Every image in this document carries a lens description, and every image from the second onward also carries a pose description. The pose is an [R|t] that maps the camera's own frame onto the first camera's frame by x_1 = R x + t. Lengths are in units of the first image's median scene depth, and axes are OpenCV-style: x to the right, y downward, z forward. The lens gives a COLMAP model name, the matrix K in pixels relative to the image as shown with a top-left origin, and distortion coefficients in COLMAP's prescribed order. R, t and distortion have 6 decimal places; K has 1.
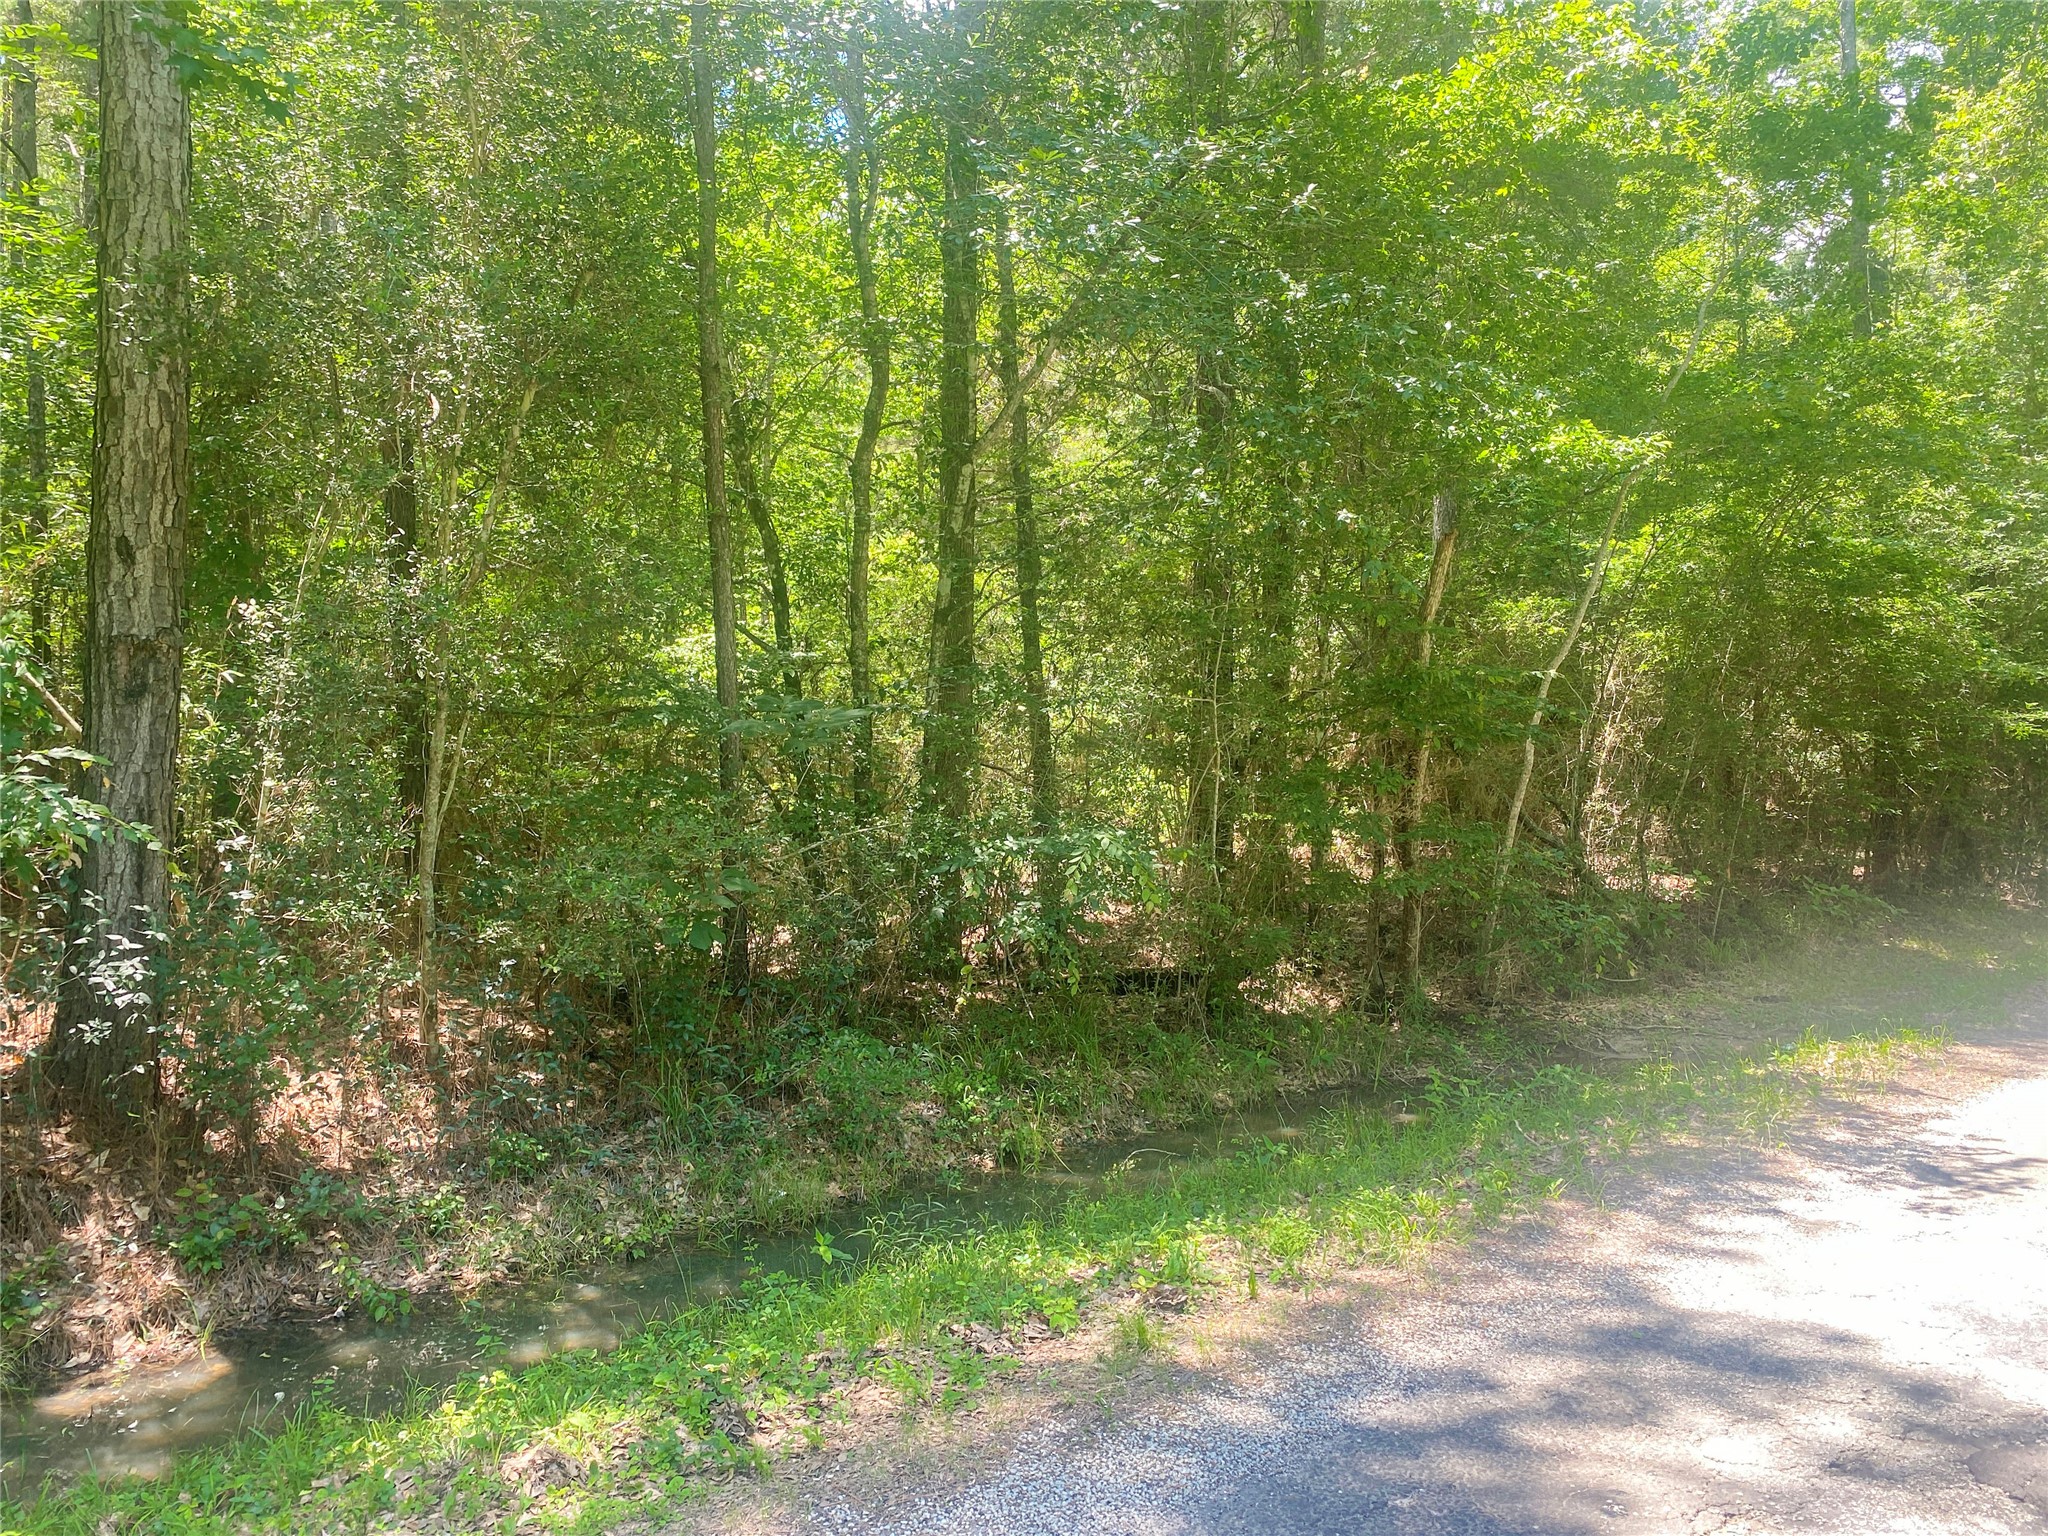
lens RADIAL K [[1554.7, 0, 1023.5], [0, 1554.7, 777.0], [0, 0, 1]] dist [0.035544, -0.029645]
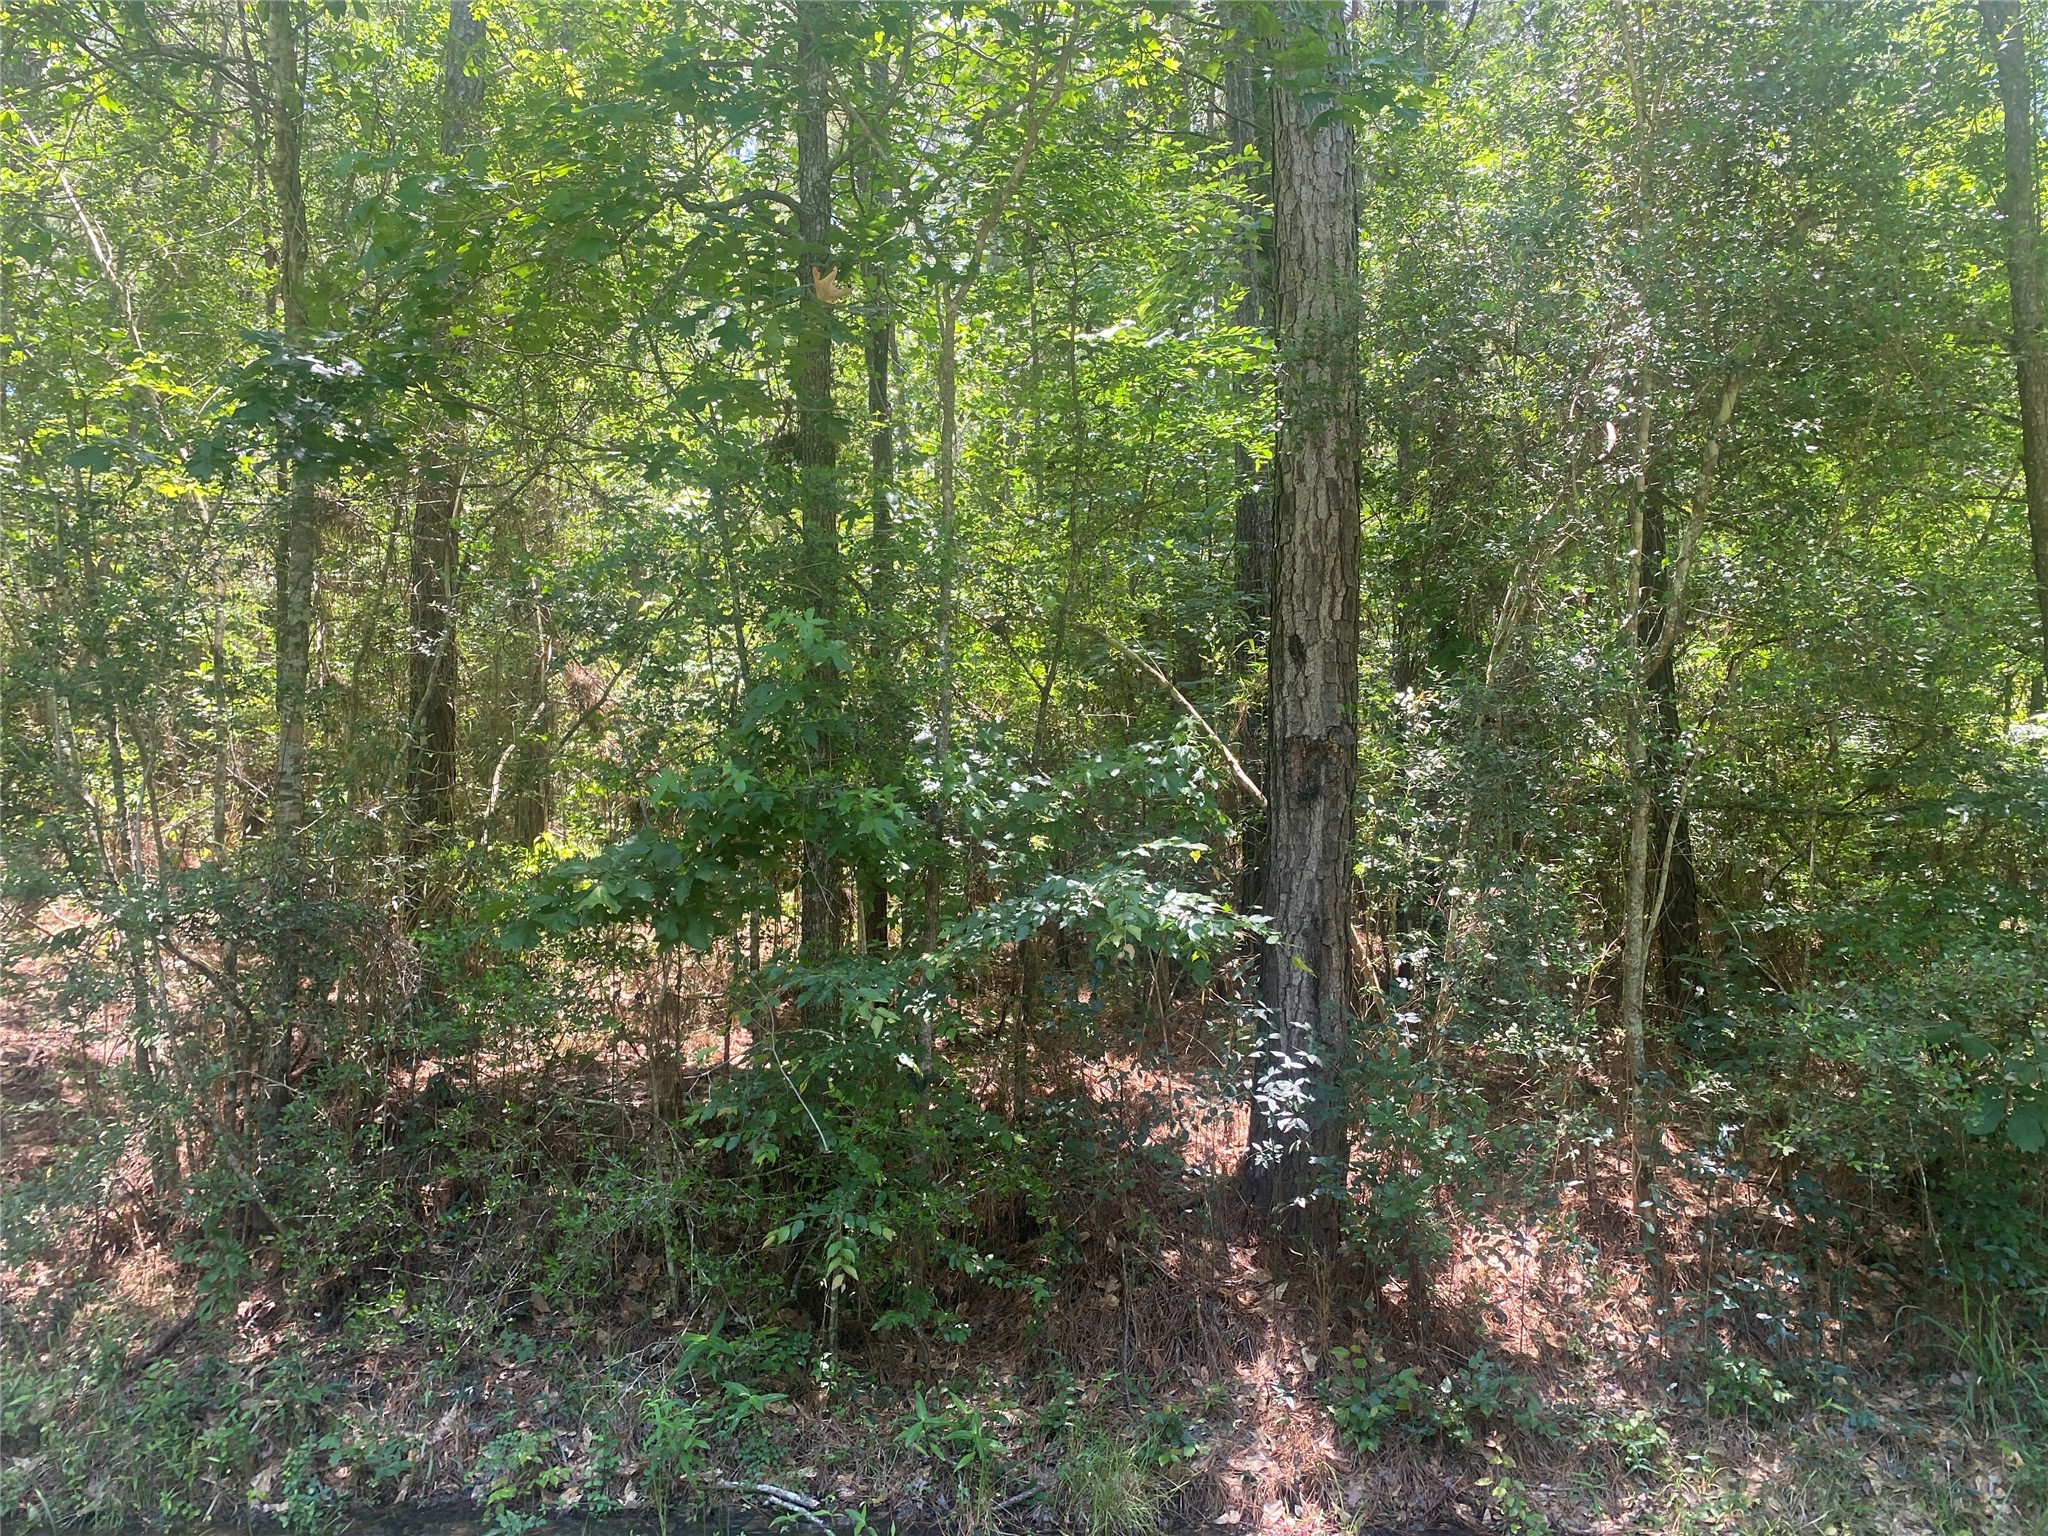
lens RADIAL K [[1554.7, 0, 1023.5], [0, 1554.7, 777.0], [0, 0, 1]] dist [0.035544, -0.029645]
pose [[0.687461, -0.046585, -0.724725, 0.000873], [-0.007434, 0.997437, -0.071167, 0.003220], [0.726183, 0.054312, 0.685353, 0.227080]]
